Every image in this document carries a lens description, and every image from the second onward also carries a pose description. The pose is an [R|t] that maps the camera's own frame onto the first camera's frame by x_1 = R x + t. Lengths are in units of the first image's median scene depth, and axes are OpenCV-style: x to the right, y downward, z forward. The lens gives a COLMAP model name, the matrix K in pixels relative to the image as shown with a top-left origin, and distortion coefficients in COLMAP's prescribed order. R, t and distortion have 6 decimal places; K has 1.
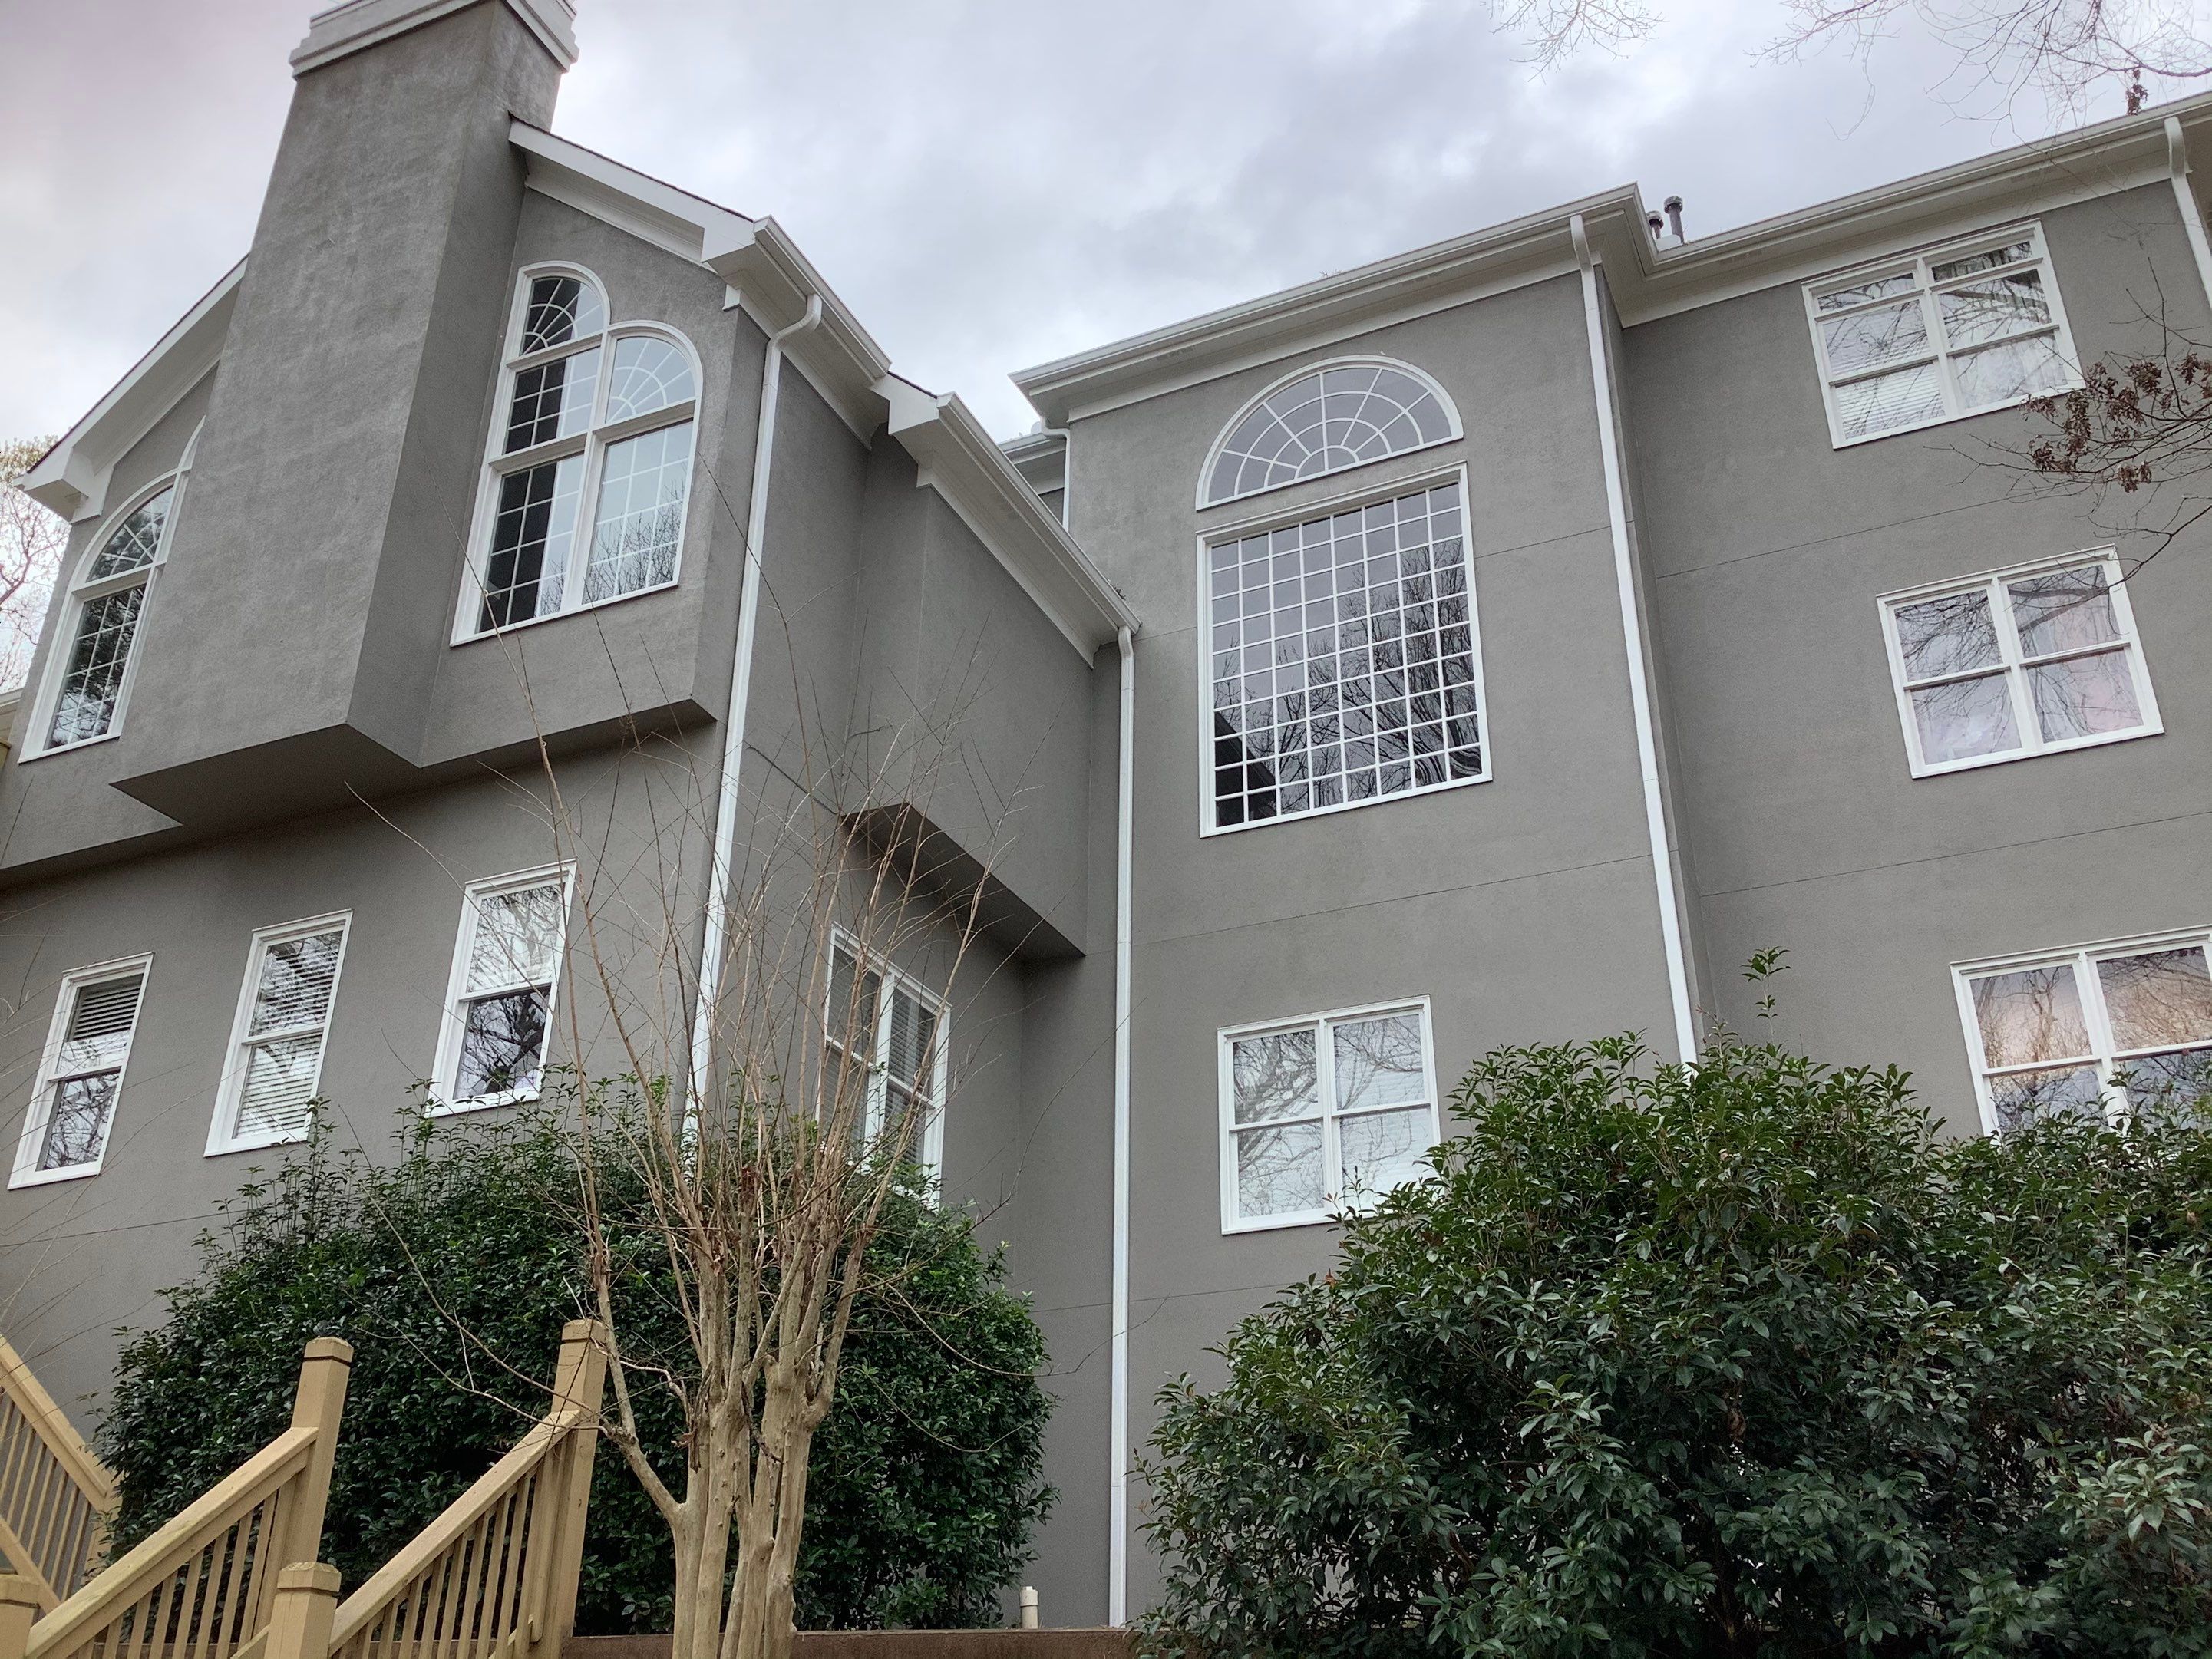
lens RADIAL K [[1989.5, 0, 1106.0], [0, 1989.5, 829.5], [0, 0, 1]] dist [0.094132, -0.202009]
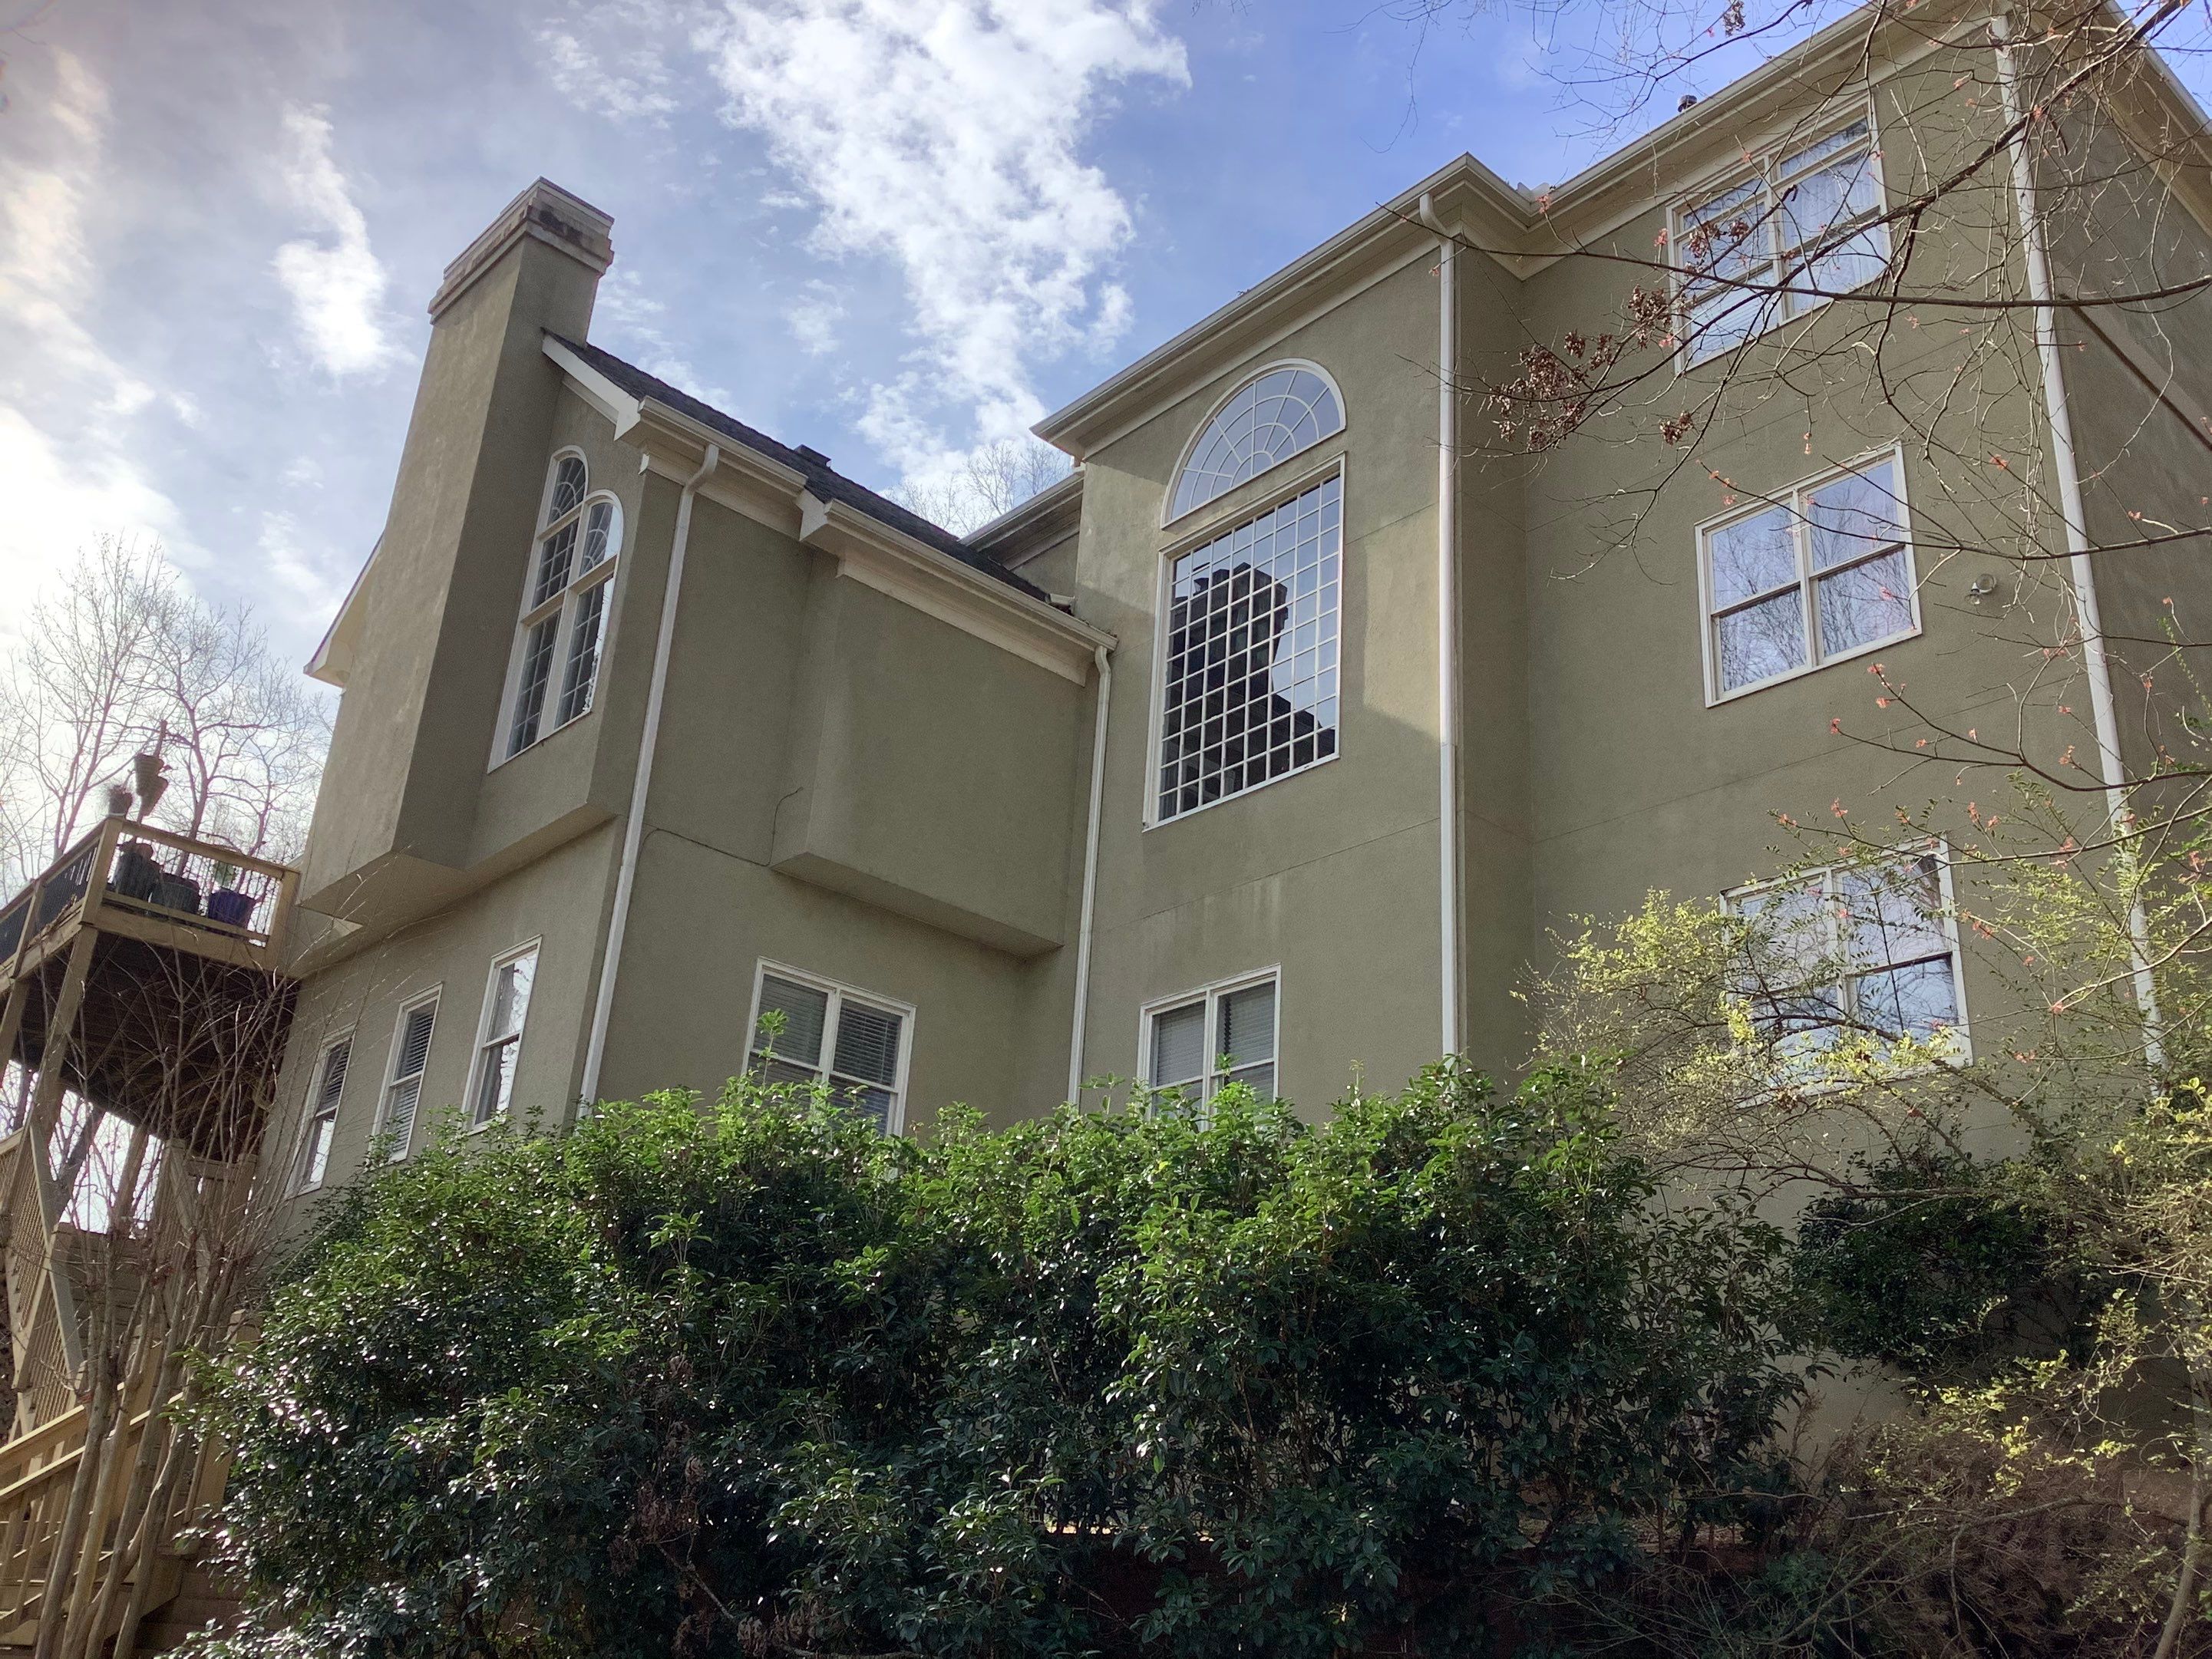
lens RADIAL K [[1989.5, 0, 1106.0], [0, 1989.5, 829.5], [0, 0, 1]] dist [0.094132, -0.202009]
pose [[0.918338, -0.116906, -0.378138, 0.475395], [0.134258, 0.990749, 0.019754, -0.024065], [0.372331, -0.068909, 0.925538, -0.052506]]
